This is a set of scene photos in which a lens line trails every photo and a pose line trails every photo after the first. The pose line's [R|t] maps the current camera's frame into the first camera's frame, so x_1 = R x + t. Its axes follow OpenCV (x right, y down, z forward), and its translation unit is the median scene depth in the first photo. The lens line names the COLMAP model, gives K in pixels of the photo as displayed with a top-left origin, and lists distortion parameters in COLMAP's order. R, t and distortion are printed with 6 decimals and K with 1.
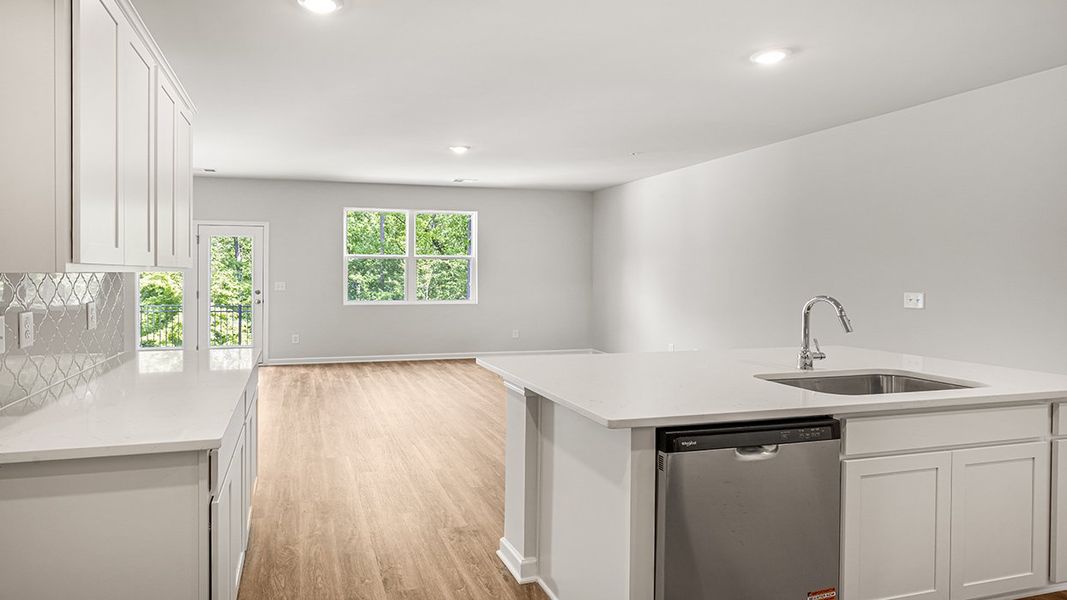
lens RADIAL K [[618.2, 0, 530.7], [0, 618.2, 288.3], [0, 0, 1]] dist [0.003438, 0.000231]
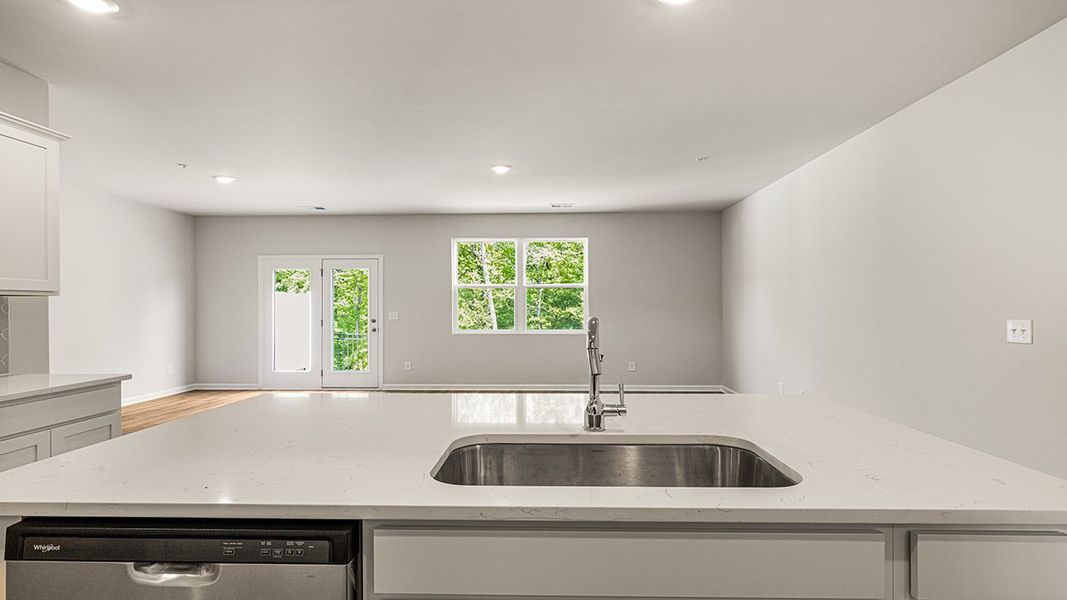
lens RADIAL K [[609.6, 0, 533.5], [0, 609.6, 300.0], [0, 0, 1]] dist [0.000563, -0.000020]
pose [[0.951075, -0.008364, -0.308848, 0.282134], [-0.001614, 0.999485, -0.032037, 0.006796], [0.308957, 0.030969, 0.950572, 0.174605]]
